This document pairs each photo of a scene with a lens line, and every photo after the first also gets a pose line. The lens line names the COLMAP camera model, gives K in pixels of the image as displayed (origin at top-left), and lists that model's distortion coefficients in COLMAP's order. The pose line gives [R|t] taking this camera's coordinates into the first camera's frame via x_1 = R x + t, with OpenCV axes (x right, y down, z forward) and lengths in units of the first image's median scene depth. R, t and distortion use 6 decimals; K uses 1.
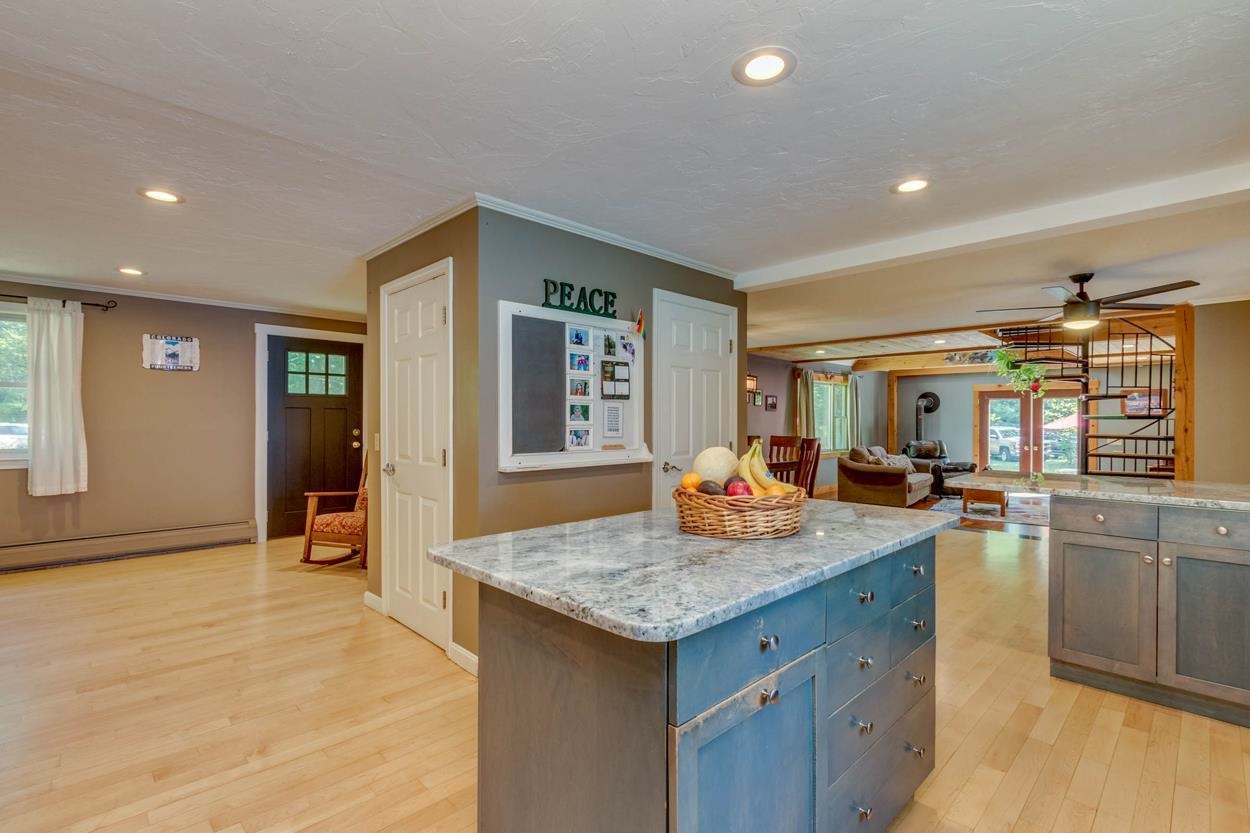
lens RADIAL K [[562.2, 0, 628.7], [0, 562.2, 420.0], [0, 0, 1]] dist [-0.004563, 0.000696]
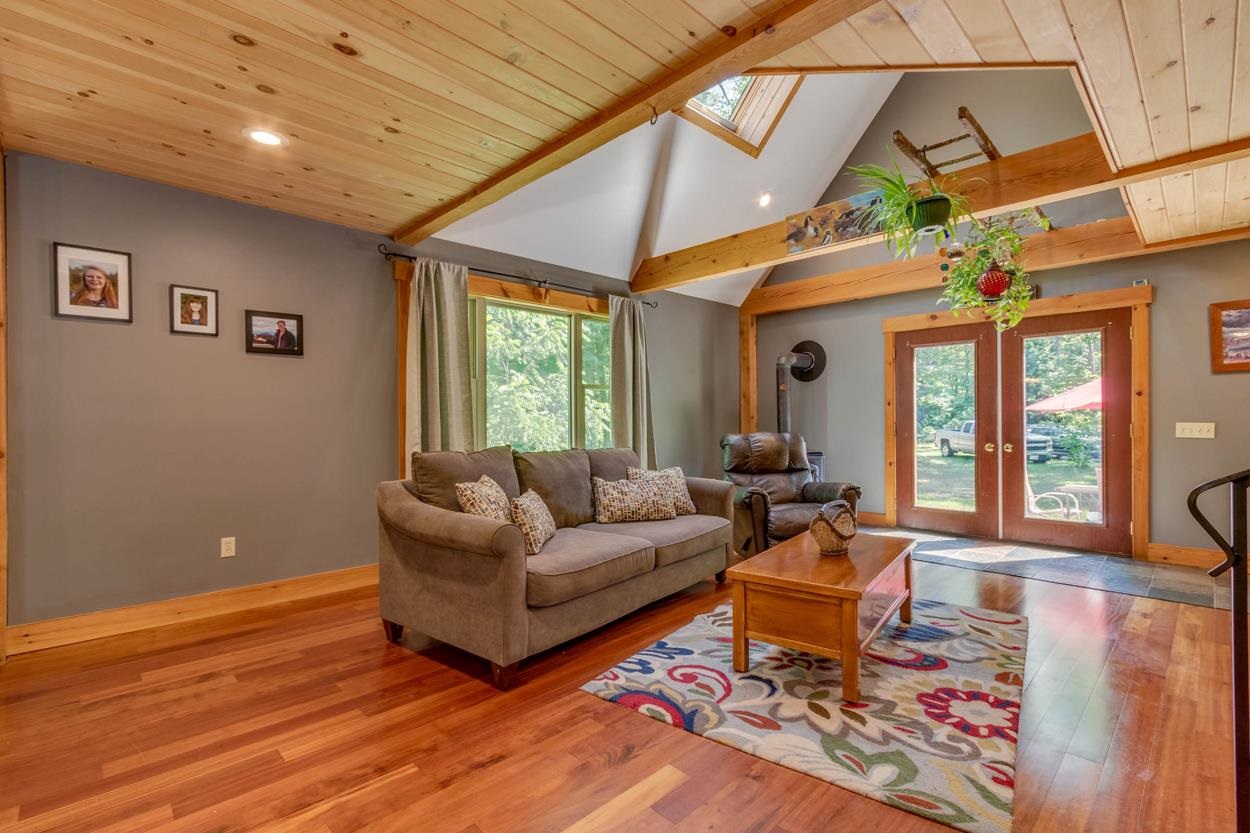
lens RADIAL K [[562.2, 0, 621.3], [0, 562.2, 419.4], [0, 0, 1]] dist [-0.004563, 0.000696]
pose [[0.999903, -0.006797, -0.012155, 0.397849], [0.006814, 0.999976, 0.001354, 0.023070], [0.012145, -0.001436, 0.999925, 0.516674]]
